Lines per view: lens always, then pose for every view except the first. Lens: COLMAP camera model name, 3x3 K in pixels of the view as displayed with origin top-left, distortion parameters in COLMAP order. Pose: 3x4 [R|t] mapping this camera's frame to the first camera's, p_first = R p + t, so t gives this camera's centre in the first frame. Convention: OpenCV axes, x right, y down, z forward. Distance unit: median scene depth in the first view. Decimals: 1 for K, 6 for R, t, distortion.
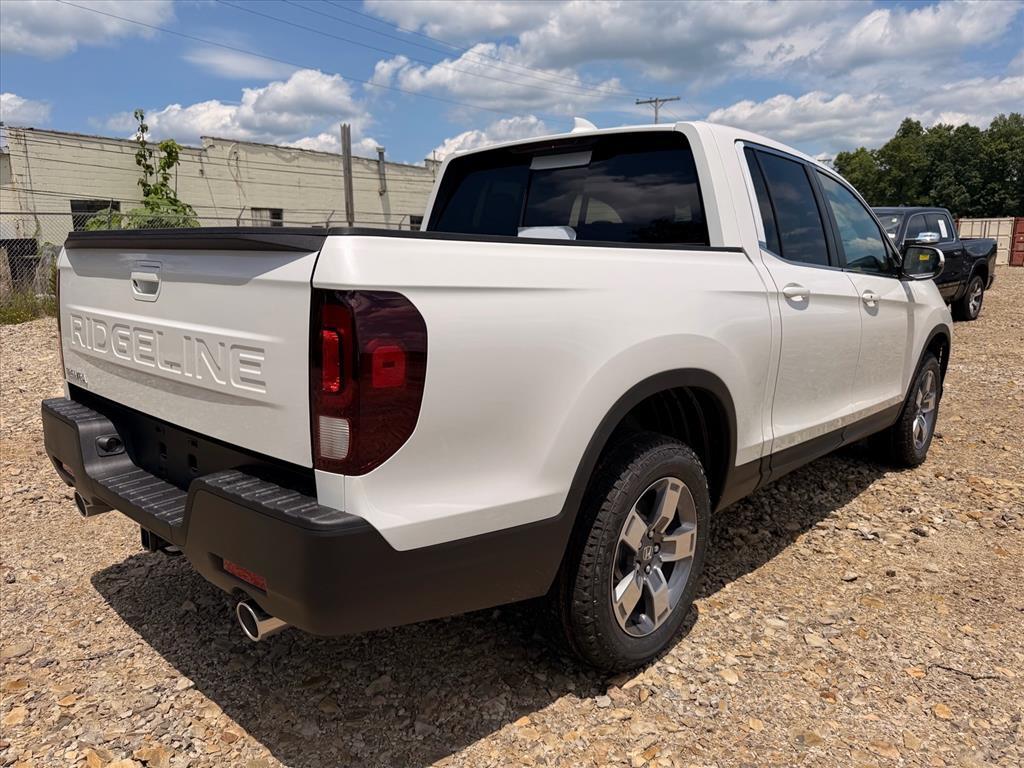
lens RADIAL K [[795.3, 0, 489.2], [0, 795.3, 387.0], [0, 0, 1]] dist [0.071519, -0.107623]
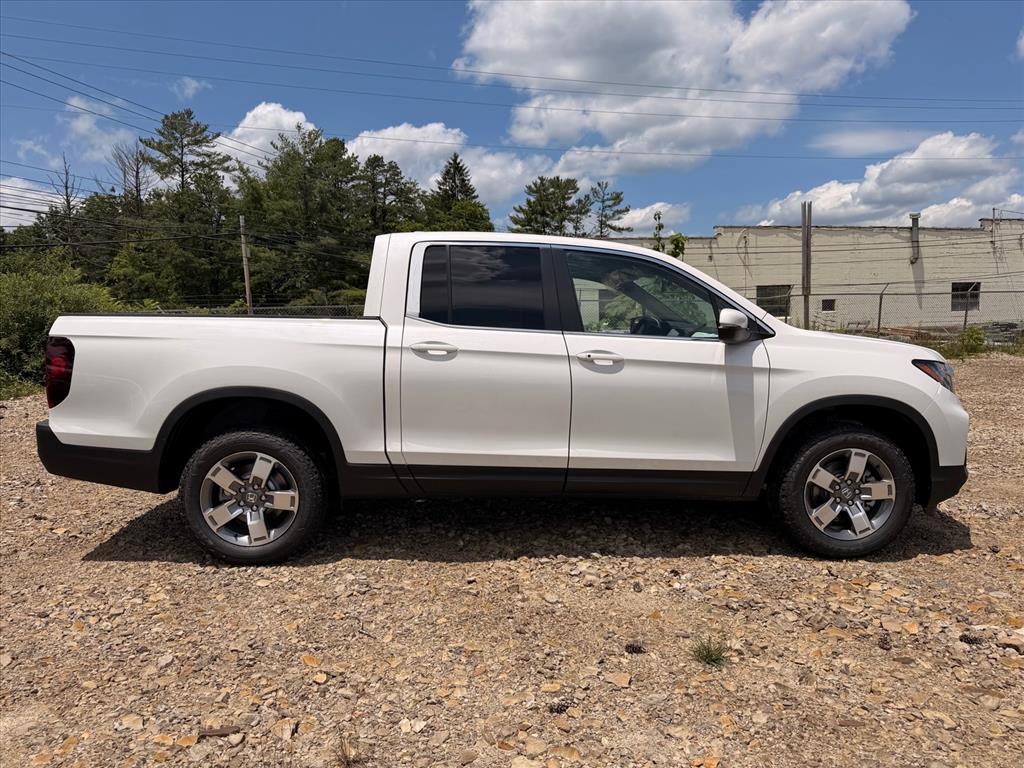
lens RADIAL K [[795.3, 0, 489.2], [0, 795.3, 387.0], [0, 0, 1]] dist [0.071519, -0.107623]
pose [[0.695067, 0.036589, -0.718014, 0.102606], [-0.104620, 0.993221, -0.050664, 0.000597], [0.711292, 0.110334, 0.694183, 0.009098]]
